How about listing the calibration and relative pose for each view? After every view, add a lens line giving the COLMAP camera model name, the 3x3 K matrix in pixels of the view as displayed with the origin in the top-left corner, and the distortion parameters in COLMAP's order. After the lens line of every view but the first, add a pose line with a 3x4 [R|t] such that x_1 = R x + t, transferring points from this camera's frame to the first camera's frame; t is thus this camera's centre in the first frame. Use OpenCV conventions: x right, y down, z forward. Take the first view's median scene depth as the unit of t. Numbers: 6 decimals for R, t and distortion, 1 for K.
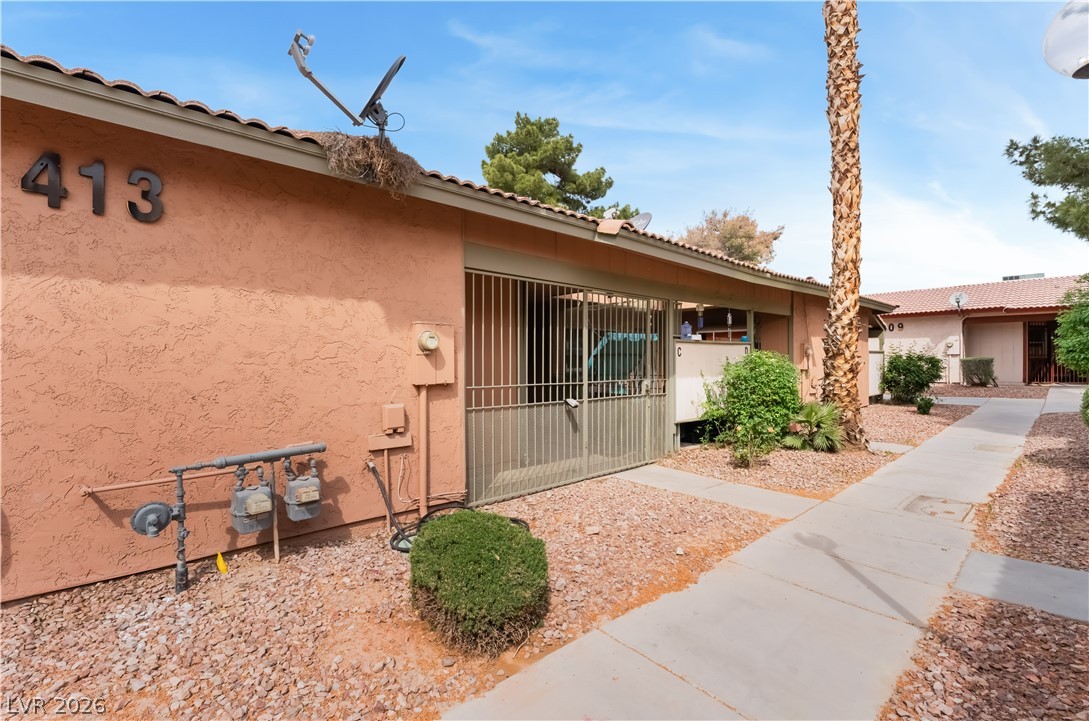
lens RADIAL K [[470.0, 0, 543.6], [0, 470.0, 361.1], [0, 0, 1]] dist [-0.004334, 0.000579]
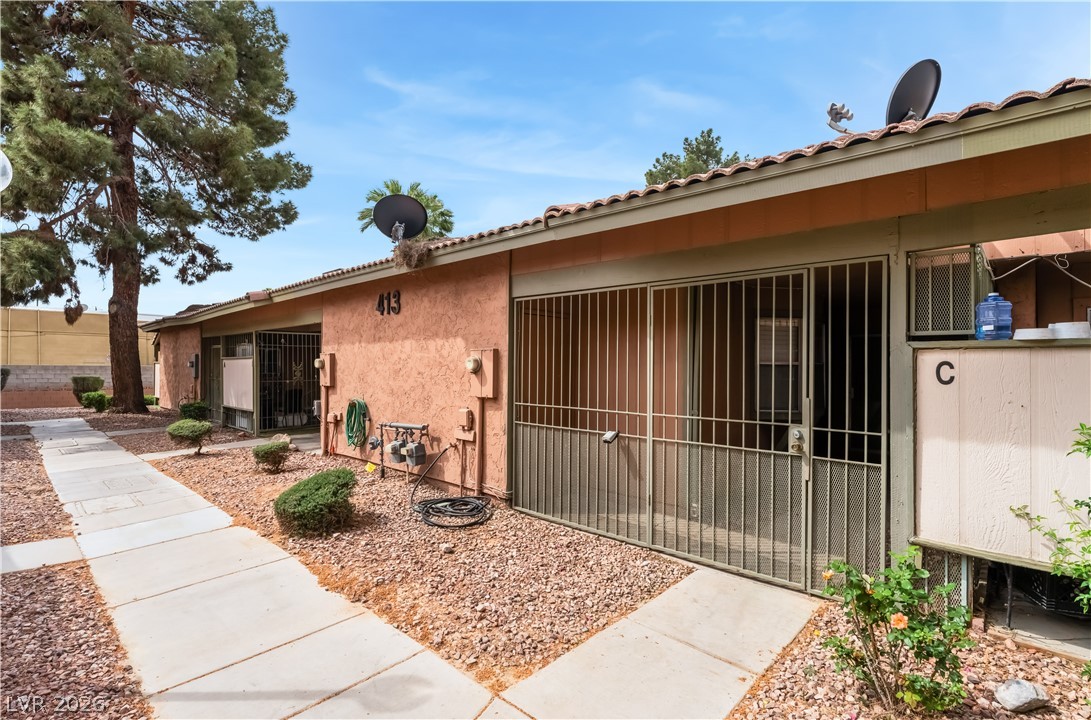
lens RADIAL K [[511.6, 0, 550.8], [0, 511.6, 364.2], [0, 0, 1]] dist [-0.001704, -0.000022]
pose [[0.098285, -0.000012, -0.995158, 1.350883], [-0.007369, 0.999973, -0.000739, -0.047310], [0.995131, 0.007406, 0.098282, 1.211469]]
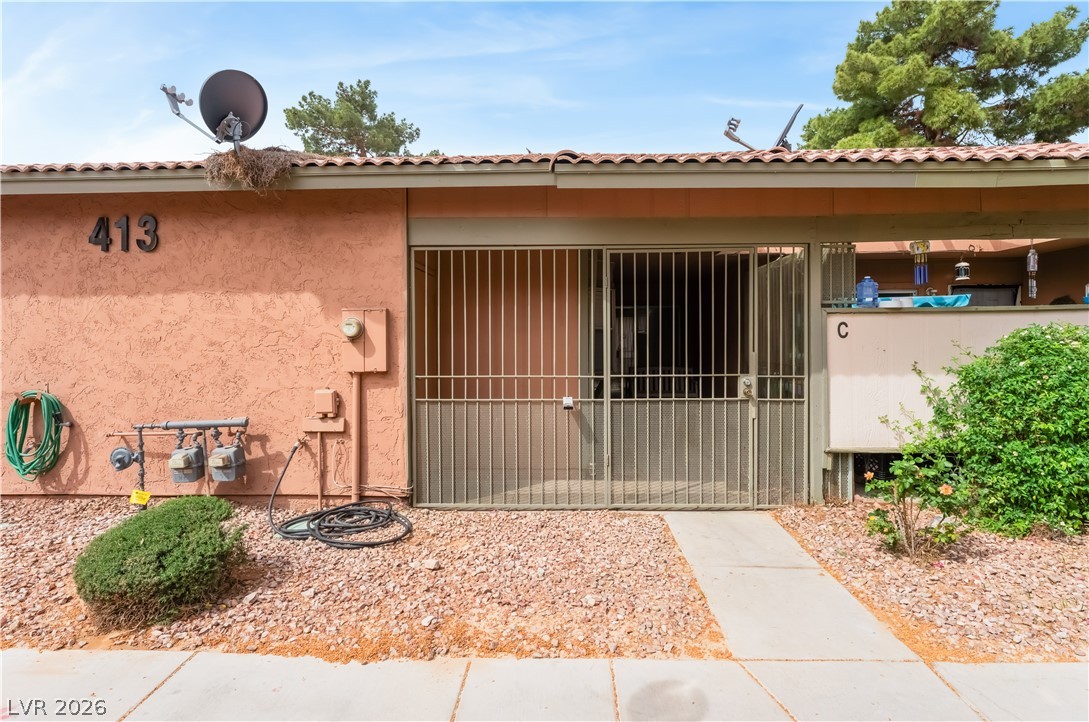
lens RADIAL K [[546.0, 0, 555.9], [0, 546.0, 342.2], [0, 0, 1]] dist [-0.001752, -0.000506]
pose [[0.727595, 0.001195, -0.686006, 0.964512], [0.004776, 0.999965, 0.006807, -0.021081], [0.685991, -0.008228, 0.727564, 0.517664]]
